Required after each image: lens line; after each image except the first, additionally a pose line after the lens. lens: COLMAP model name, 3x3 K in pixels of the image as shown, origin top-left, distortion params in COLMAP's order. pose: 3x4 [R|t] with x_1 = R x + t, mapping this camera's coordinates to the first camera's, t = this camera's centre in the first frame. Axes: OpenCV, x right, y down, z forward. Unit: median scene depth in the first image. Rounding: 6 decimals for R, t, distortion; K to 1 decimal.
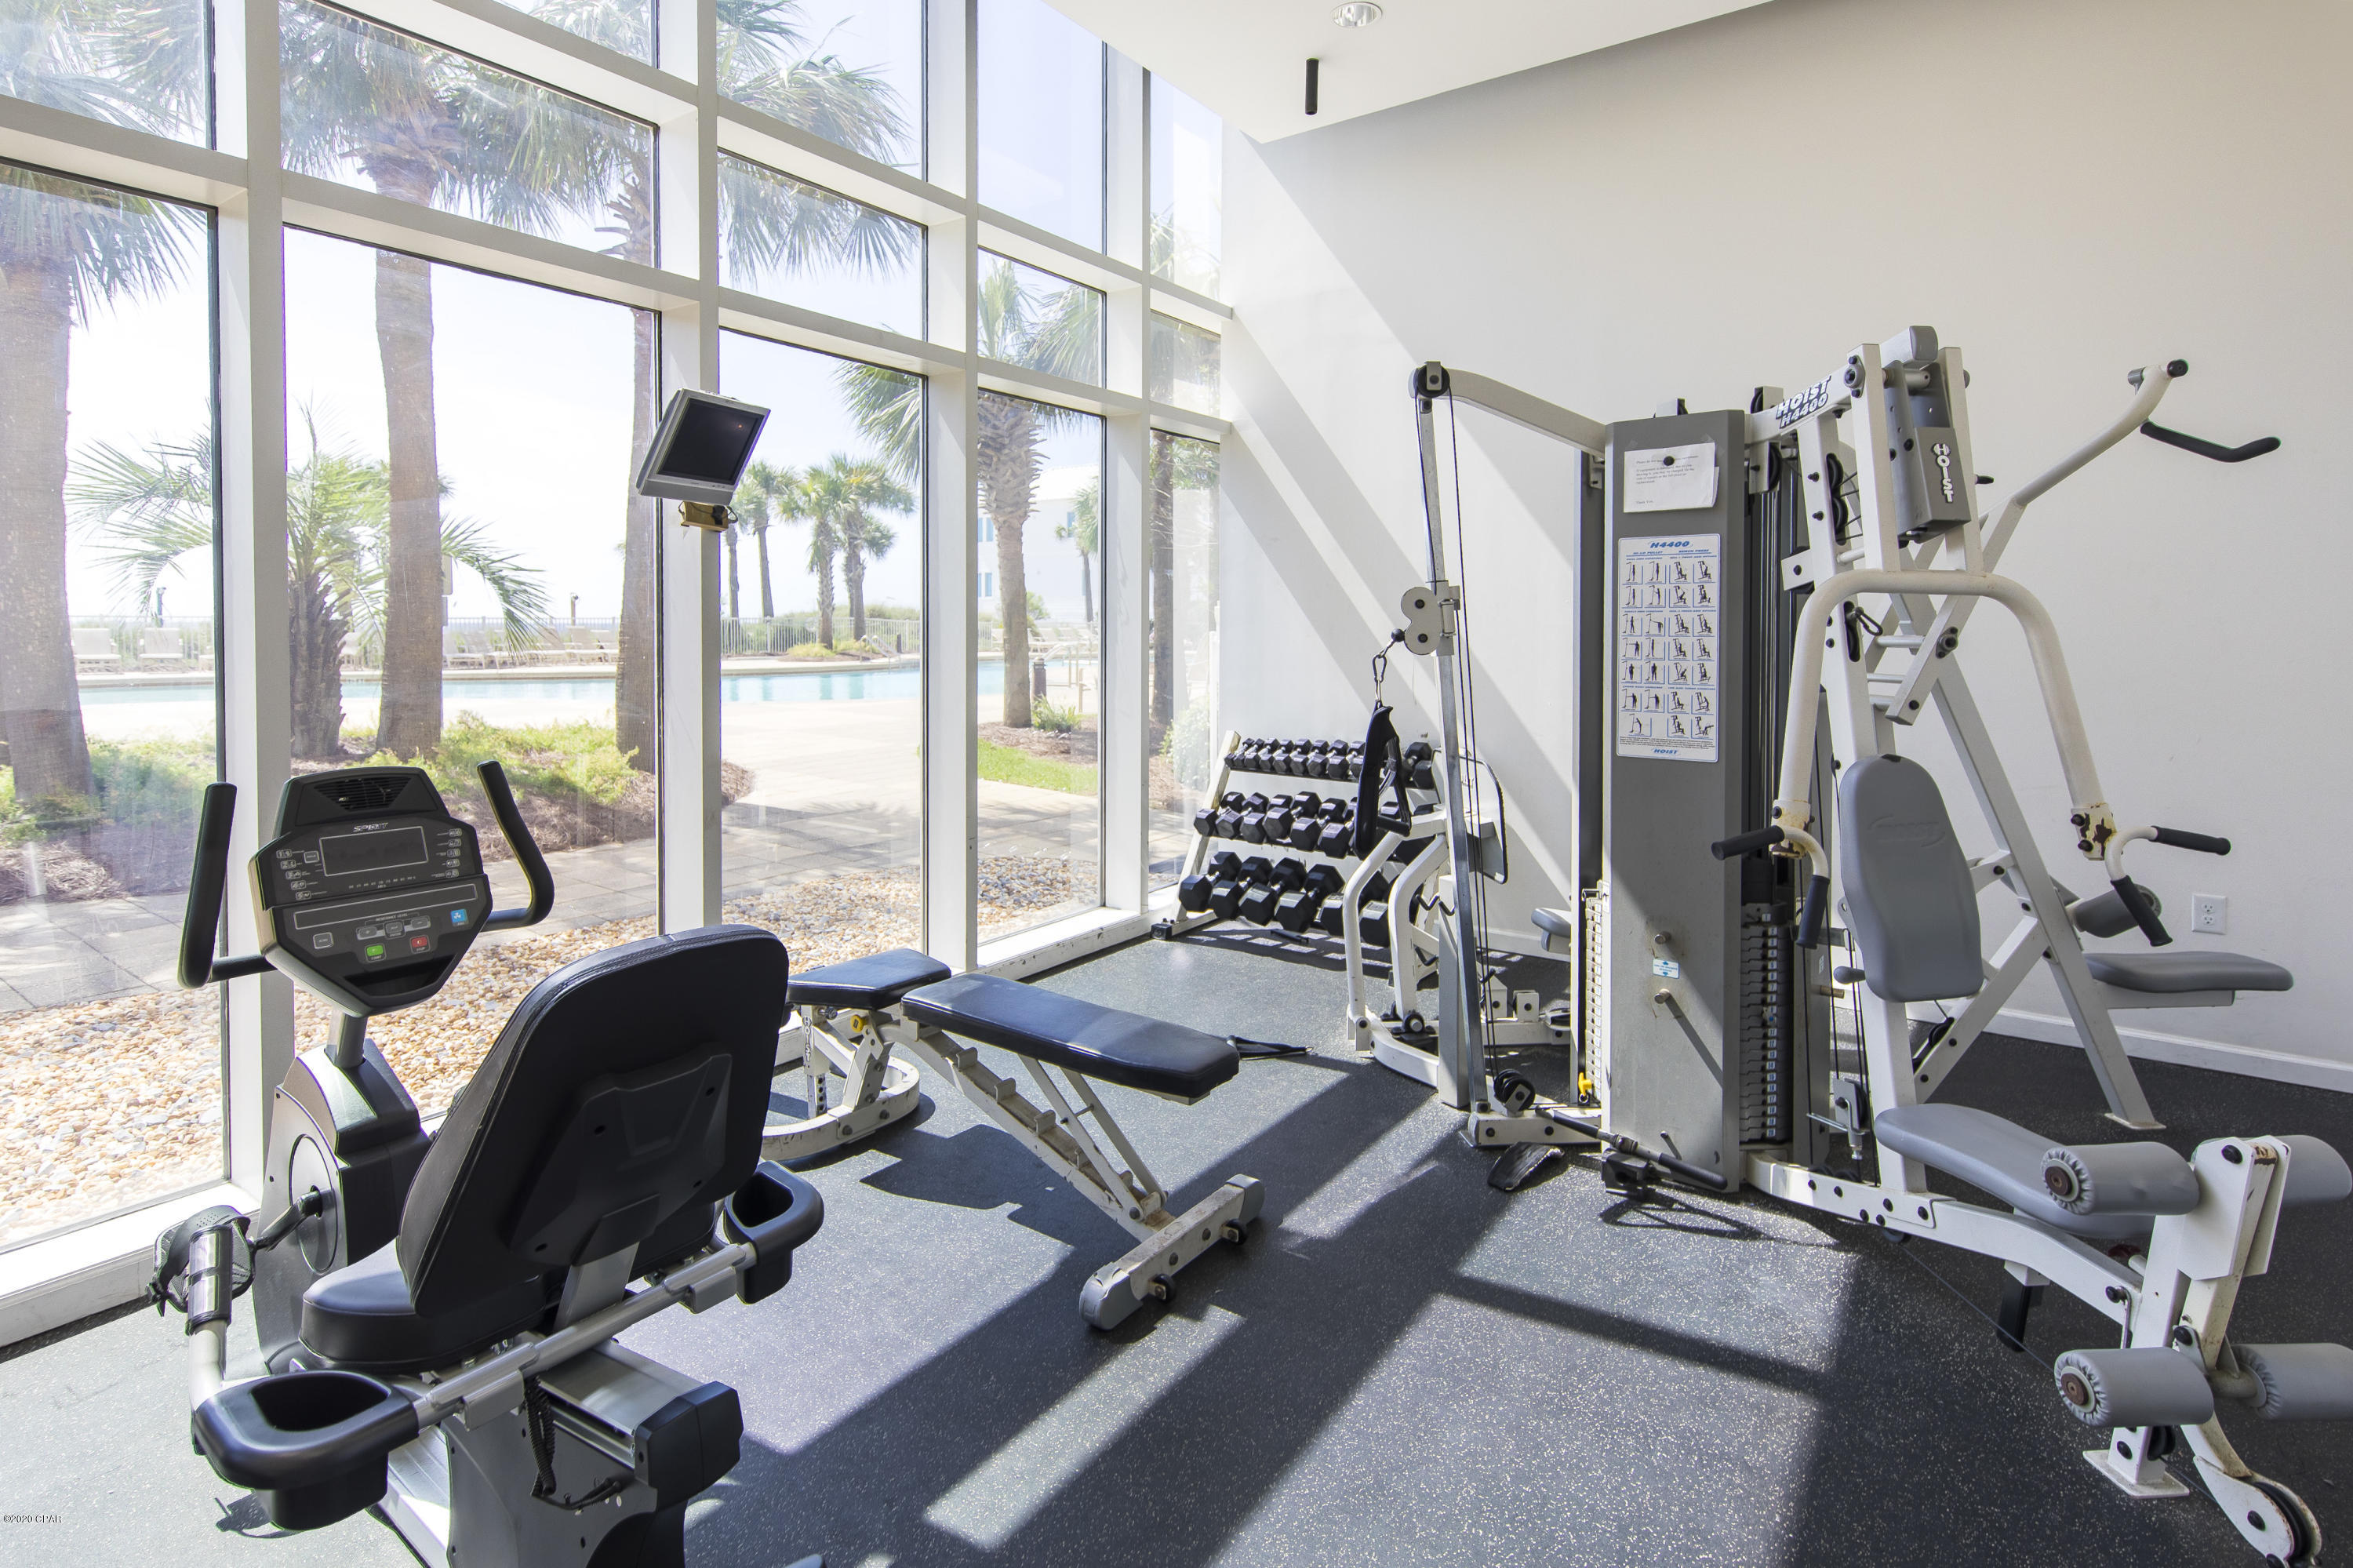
lens RADIAL K [[1186.7, 0, 1172.2], [0, 1186.7, 654.8], [0, 0, 1]] dist [0.001499, -0.000296]
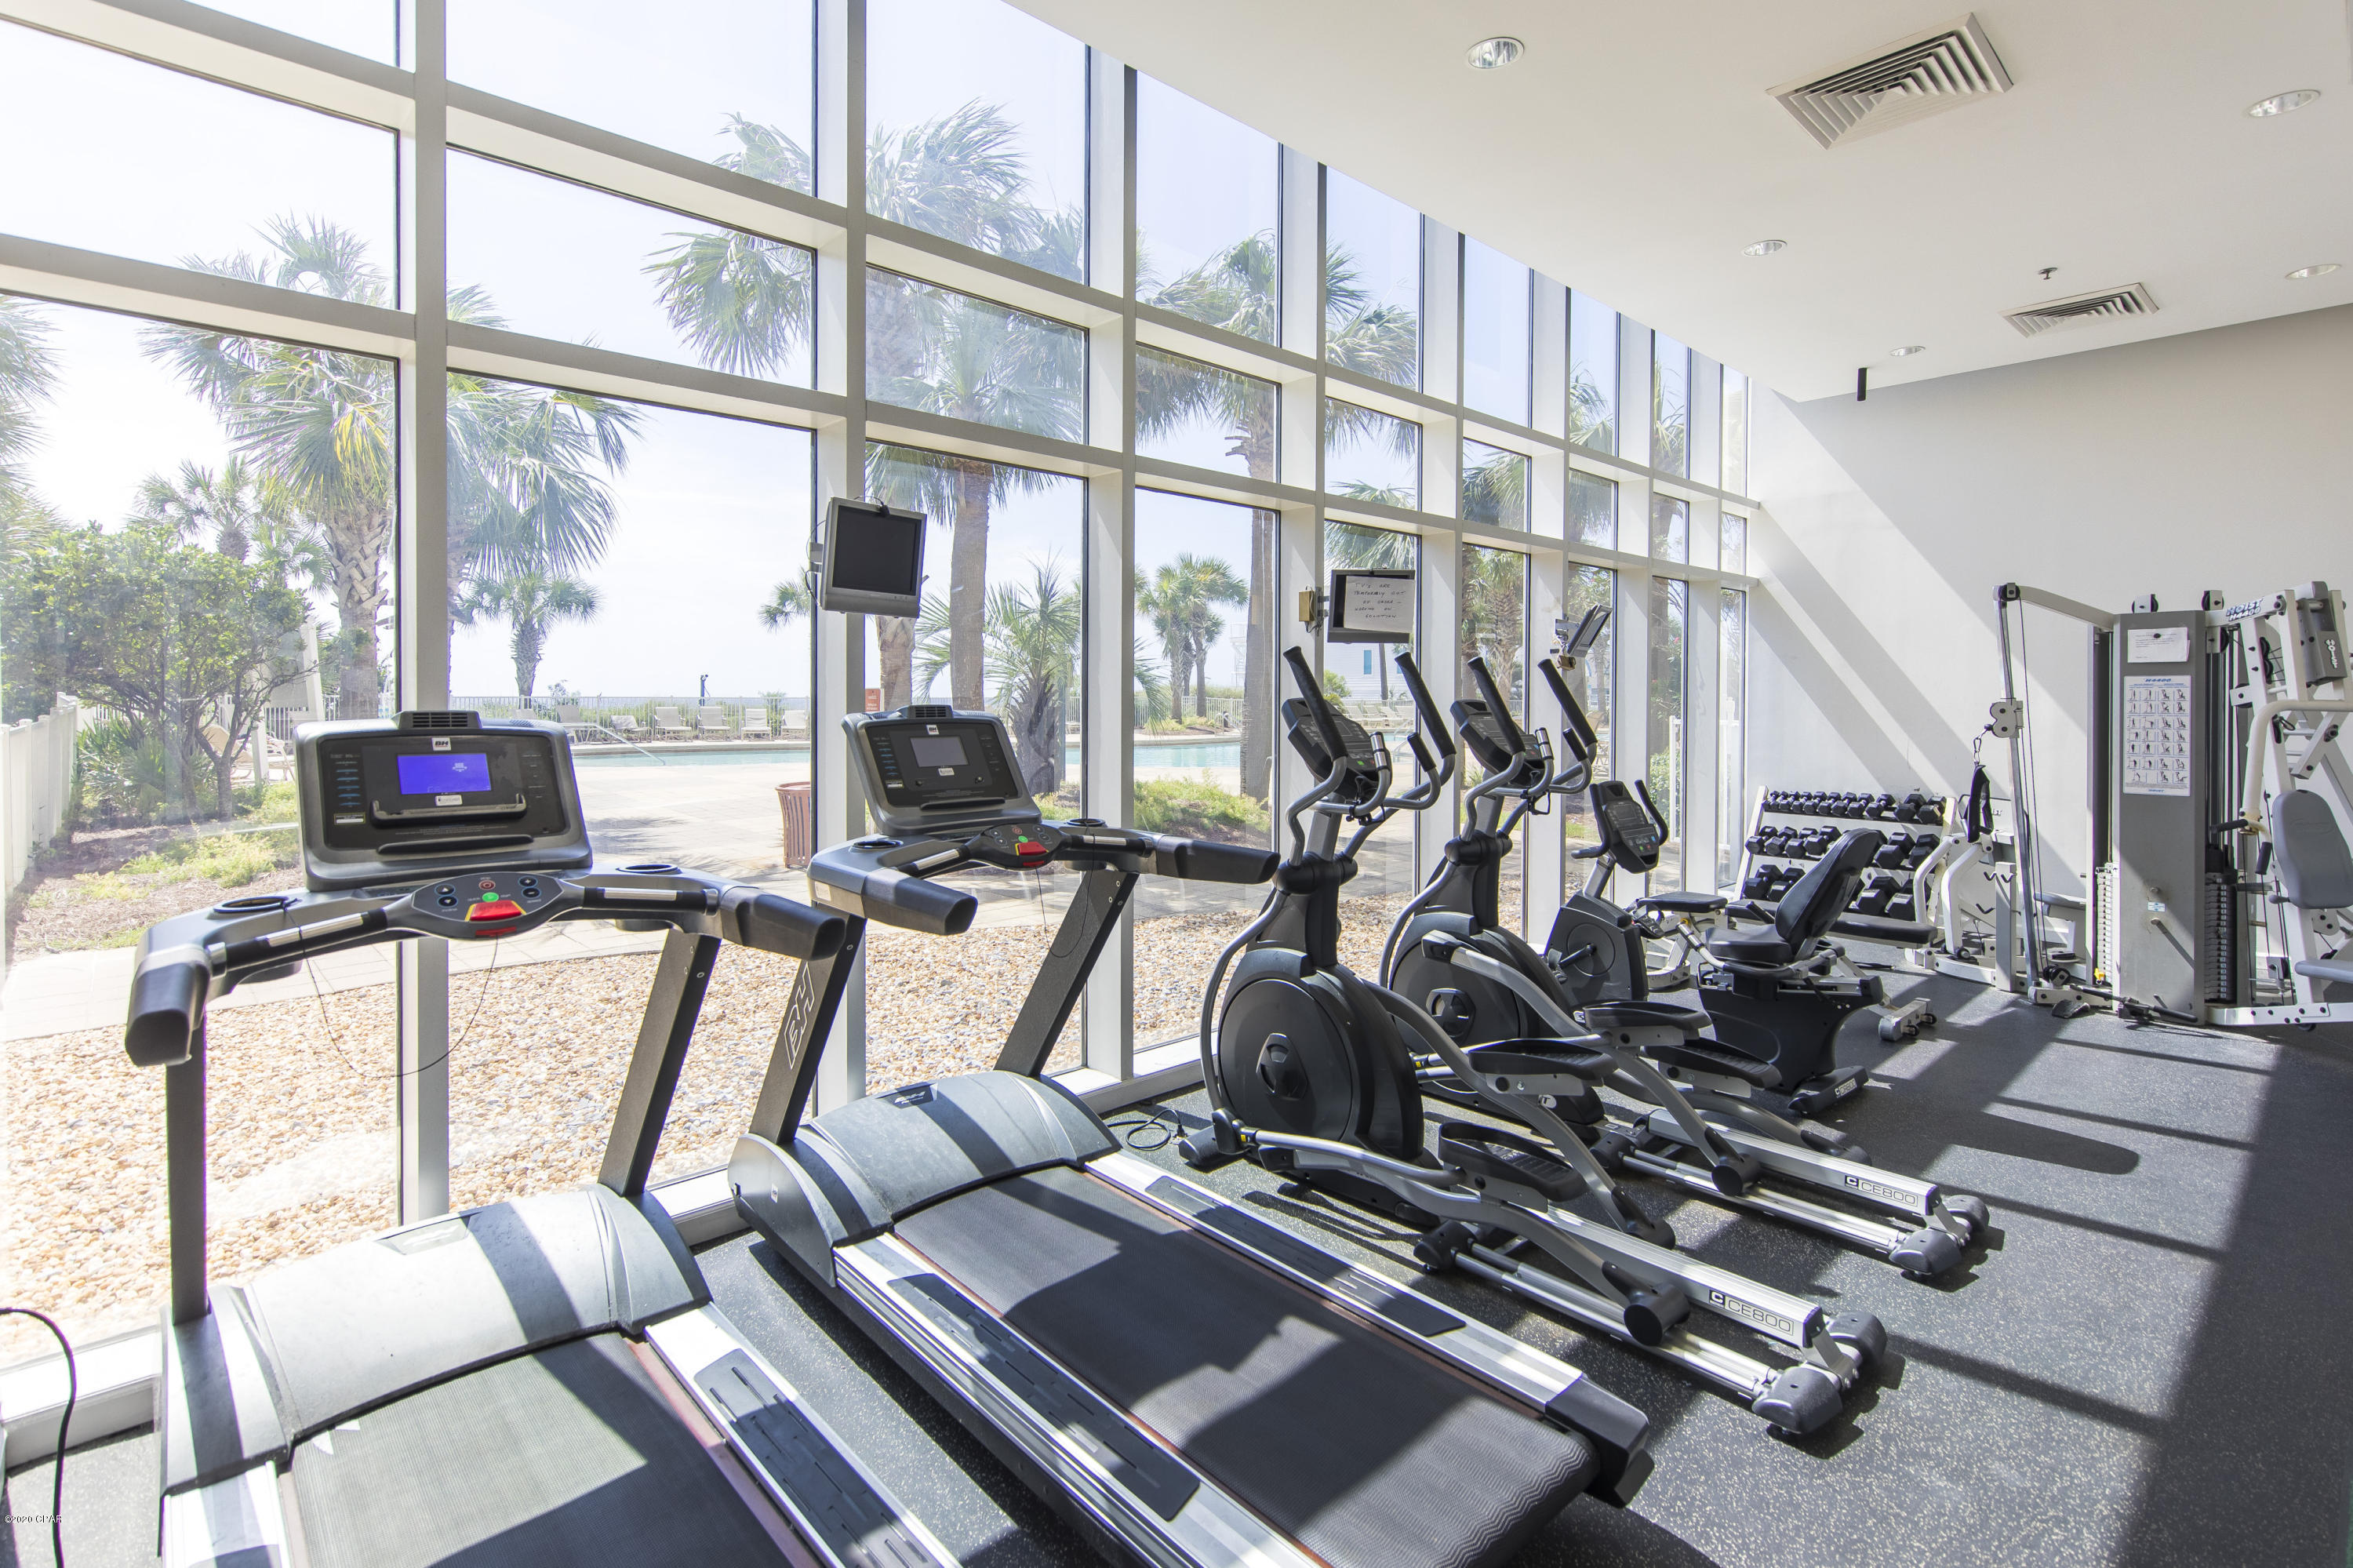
lens RADIAL K [[1148.8, 0, 1175.1], [0, 1148.8, 711.1], [0, 0, 1]] dist [-0.003223, -0.000174]
pose [[0.979626, 0.002804, -0.200811, -0.716162], [-0.005885, 0.999874, -0.014750, -0.008165], [0.200745, 0.015632, 0.979519, -1.052097]]
